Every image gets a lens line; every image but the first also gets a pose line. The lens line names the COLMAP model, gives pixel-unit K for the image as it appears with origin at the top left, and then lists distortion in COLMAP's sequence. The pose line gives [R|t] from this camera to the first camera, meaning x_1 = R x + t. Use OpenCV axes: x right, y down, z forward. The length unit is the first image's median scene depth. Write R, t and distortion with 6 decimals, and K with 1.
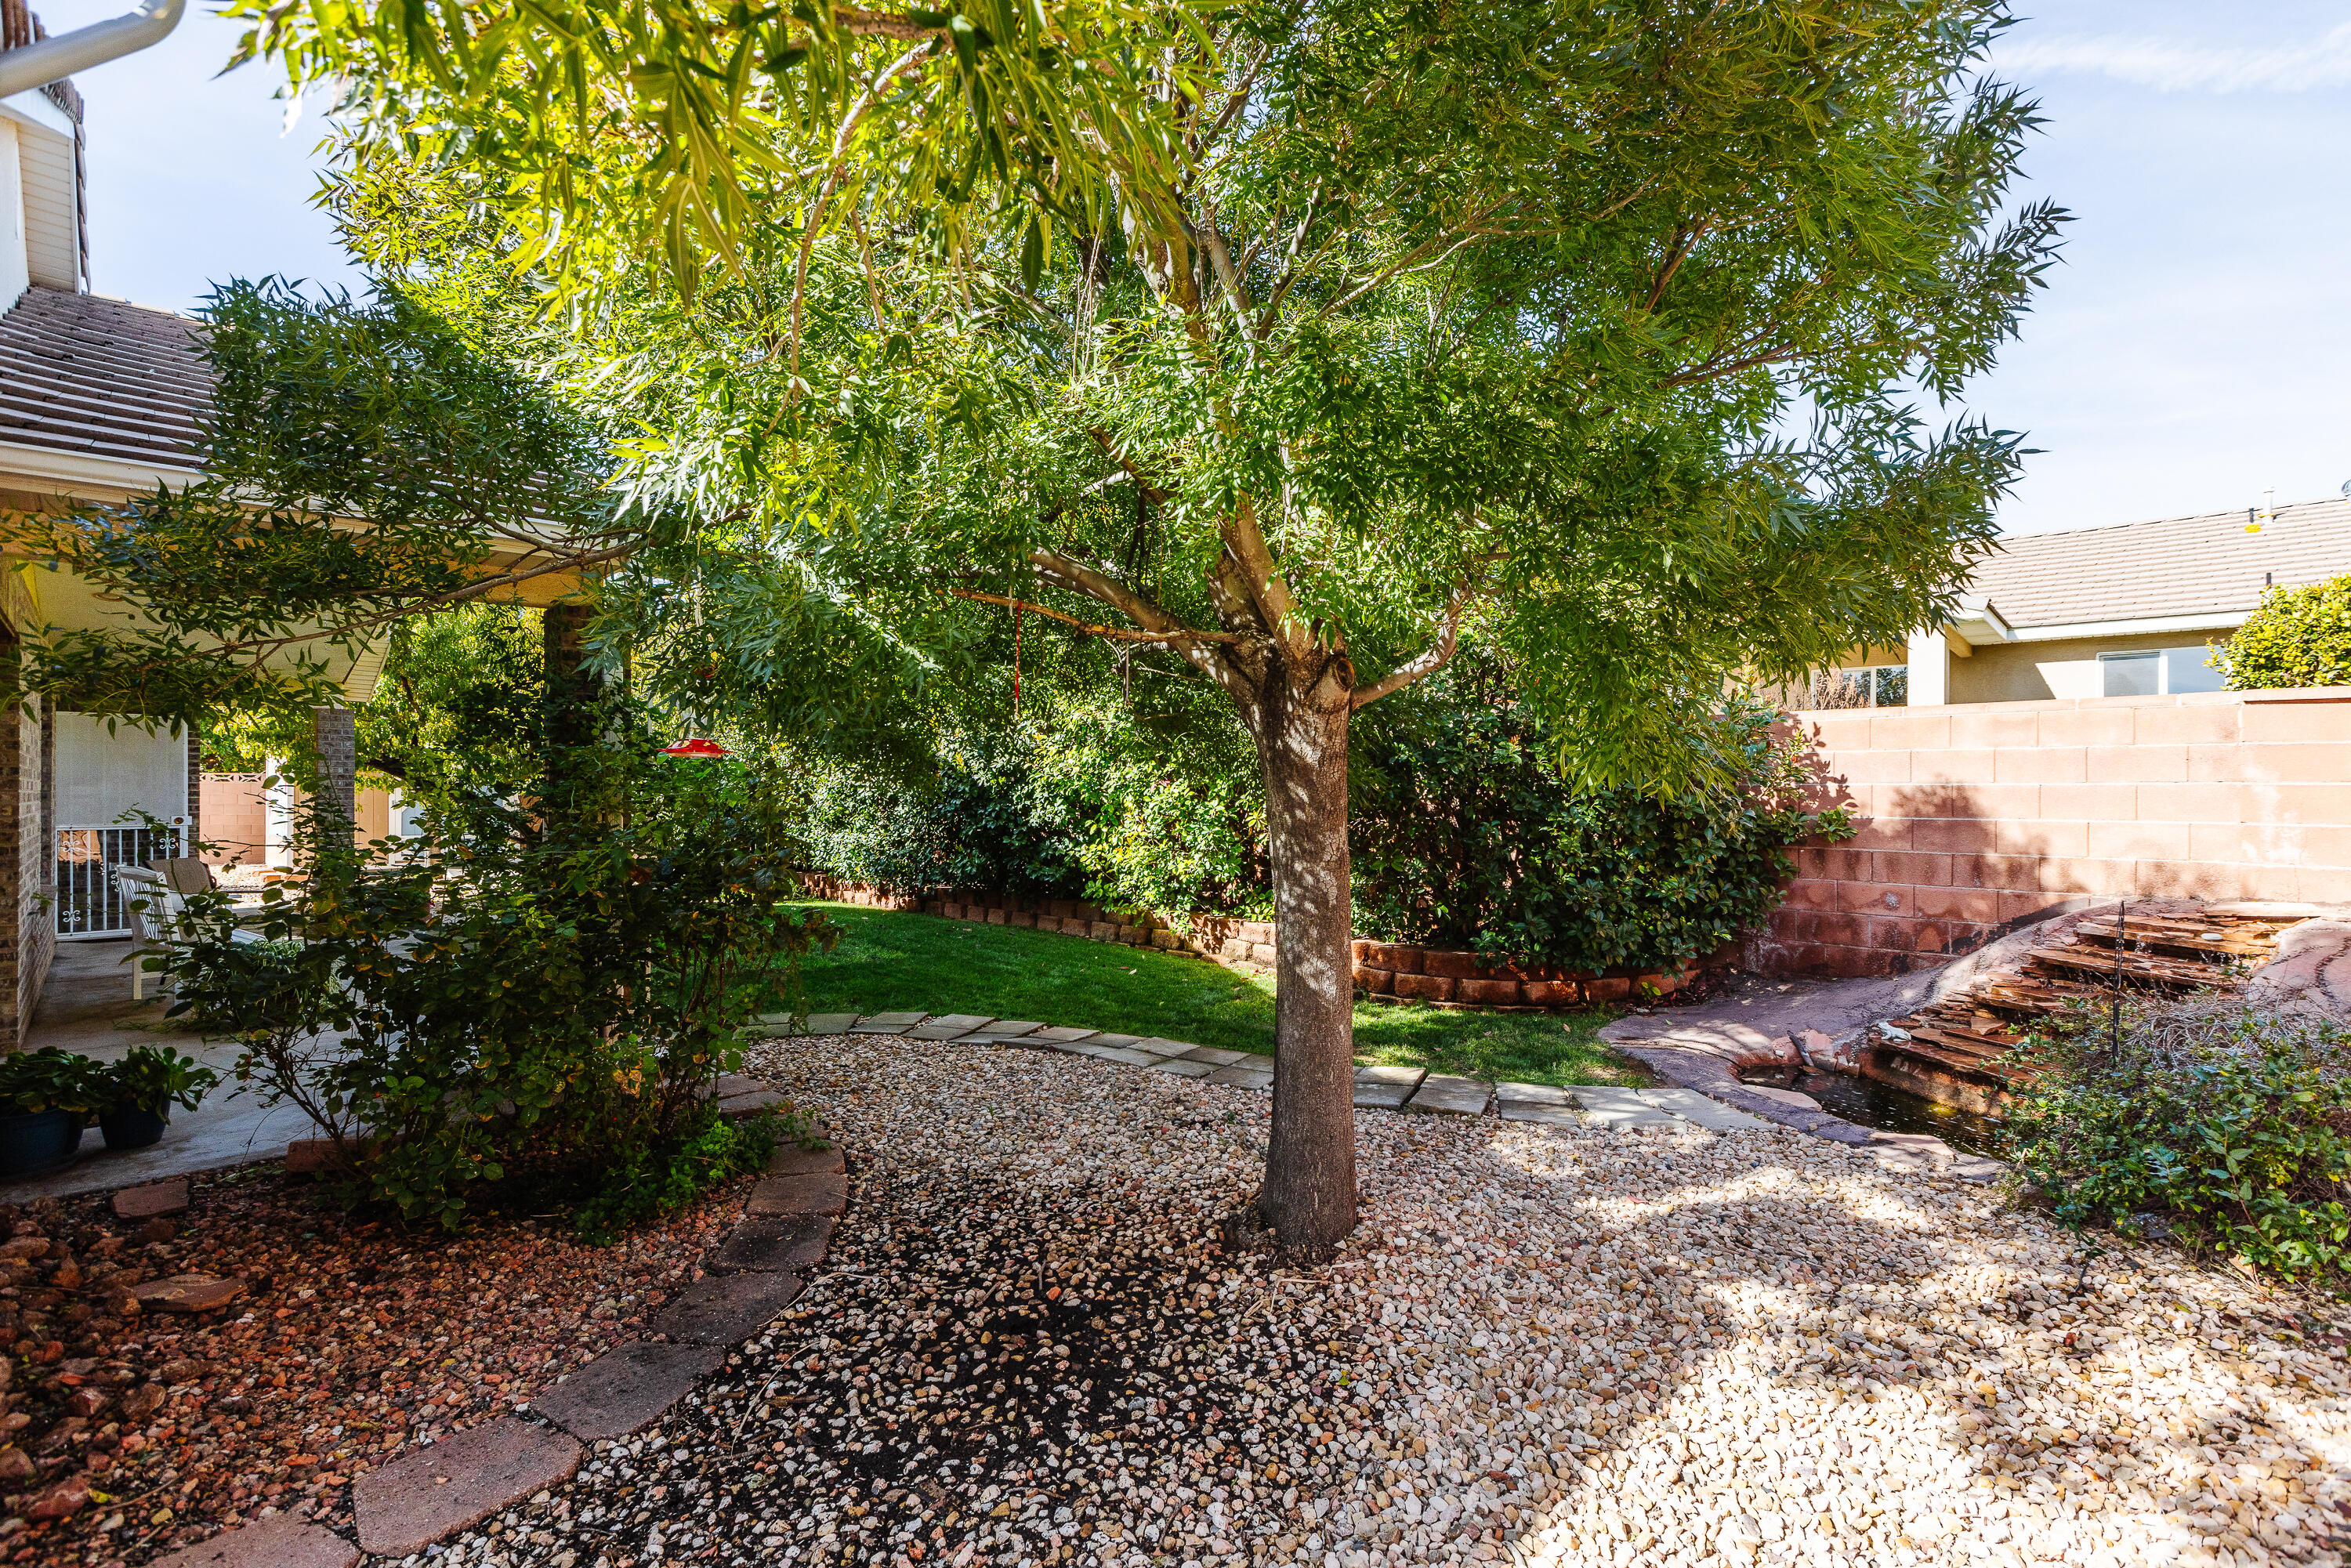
lens RADIAL K [[1071.2, 0, 1183.7], [0, 1071.2, 785.4], [0, 0, 1]] dist [-0.002778, 0.000357]
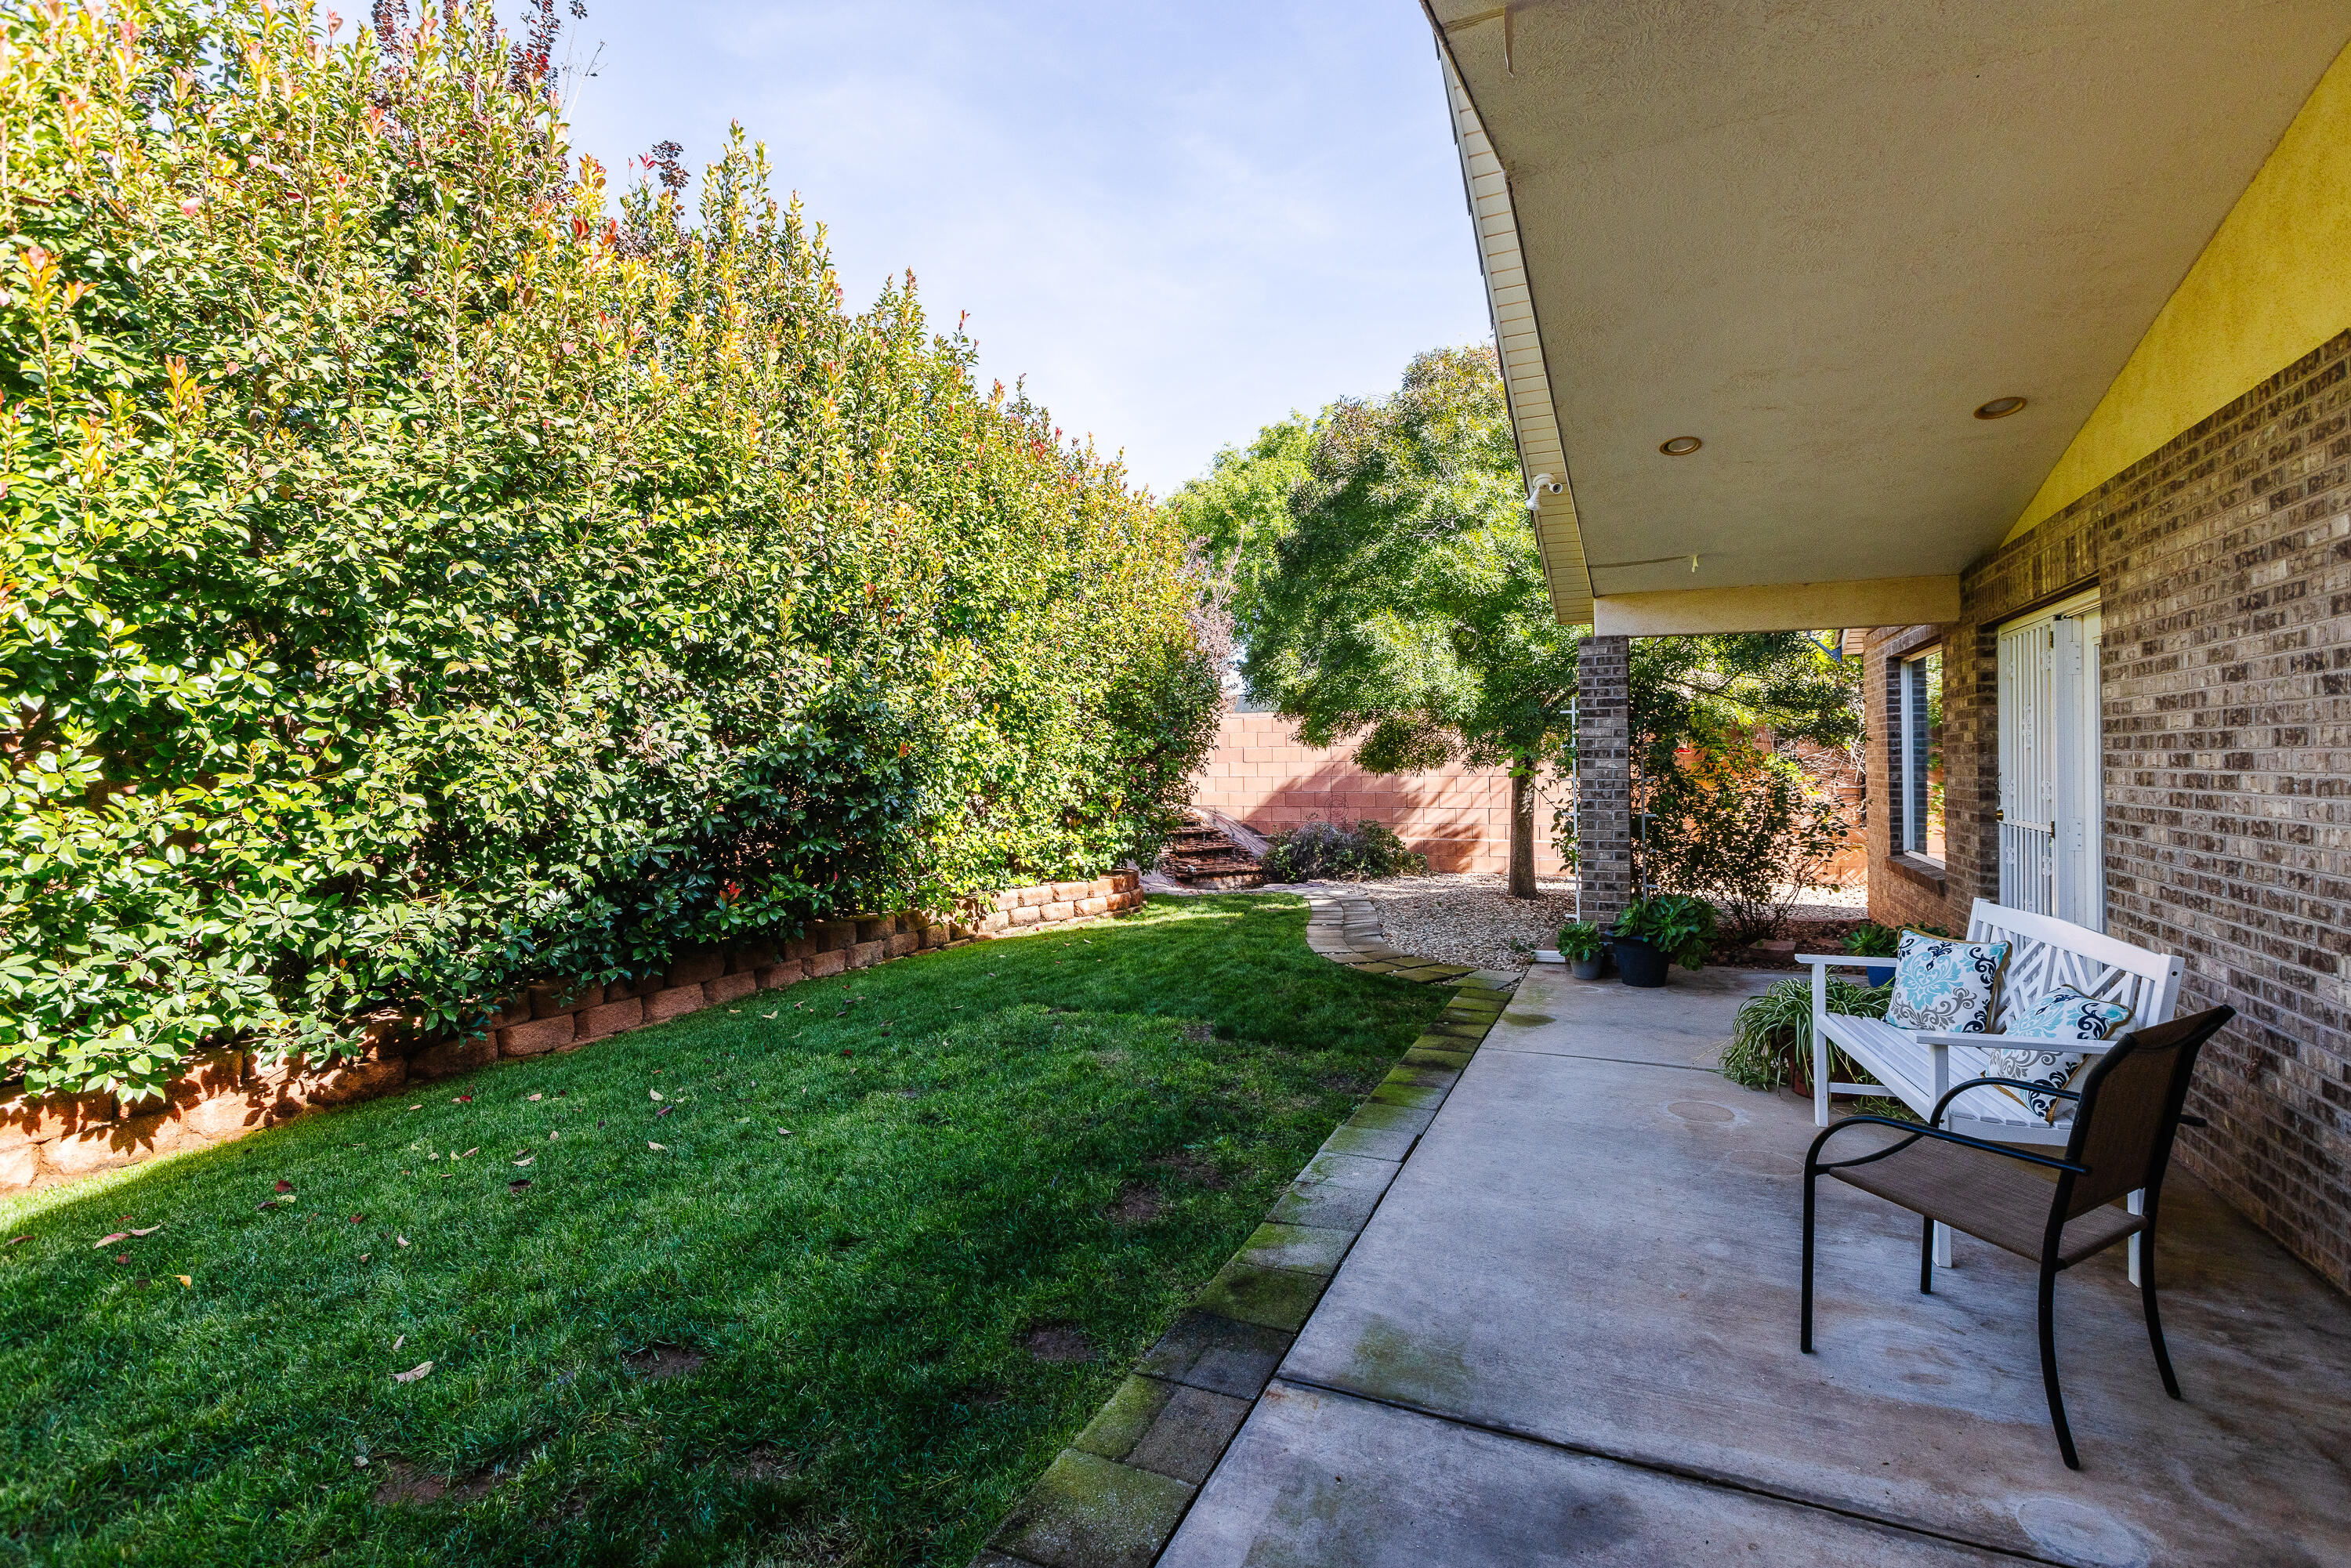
lens RADIAL K [[1071.2, 0, 1171.7], [0, 1071.2, 748.9], [0, 0, 1]] dist [-0.002778, 0.000357]
pose [[-0.347796, 0.016098, 0.937432, -0.691064], [0.004941, 0.999870, -0.015337, -0.000705], [-0.937557, -0.000702, -0.347830, 0.830886]]
